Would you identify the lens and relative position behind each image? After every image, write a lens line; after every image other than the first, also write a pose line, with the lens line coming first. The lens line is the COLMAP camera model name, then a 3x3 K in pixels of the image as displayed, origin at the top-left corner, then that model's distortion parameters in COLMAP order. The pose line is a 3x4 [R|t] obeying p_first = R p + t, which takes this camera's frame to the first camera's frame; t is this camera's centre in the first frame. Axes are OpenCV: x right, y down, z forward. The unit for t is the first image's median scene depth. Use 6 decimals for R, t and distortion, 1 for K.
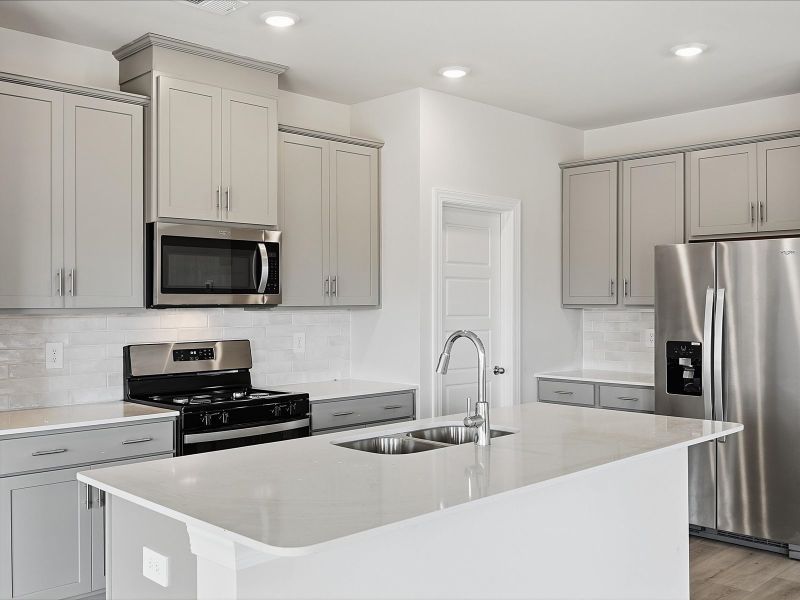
lens RADIAL K [[760.6, 0, 400.0], [0, 760.6, 300.0], [0, 0, 1]] dist [0.012233, 0.001479]
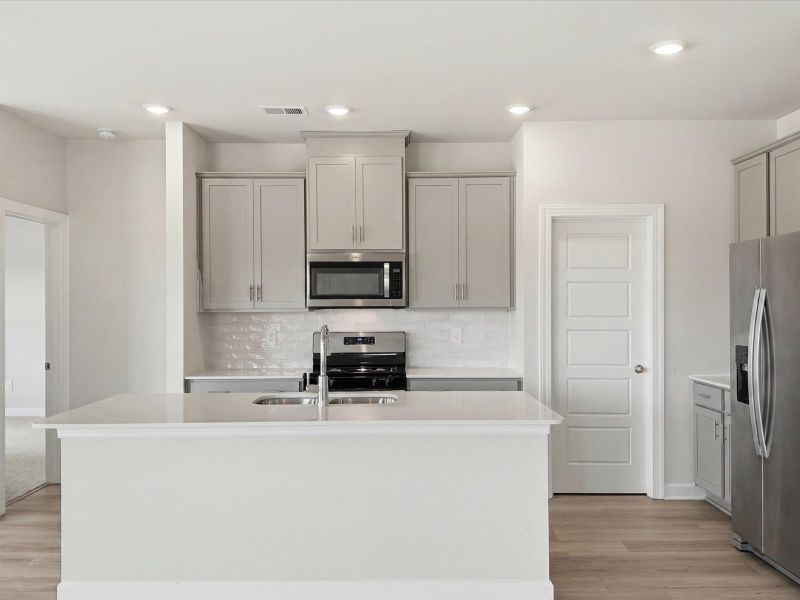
lens RADIAL K [[701.9, 0, 400.0], [0, 701.9, 300.0], [0, 0, 1]] dist [0.039738, -0.003398]
pose [[0.703565, -0.009562, -0.710567, 0.735145], [0.003131, 0.999941, -0.010355, 0.007618], [0.710624, 0.005061, 0.703553, 0.104314]]
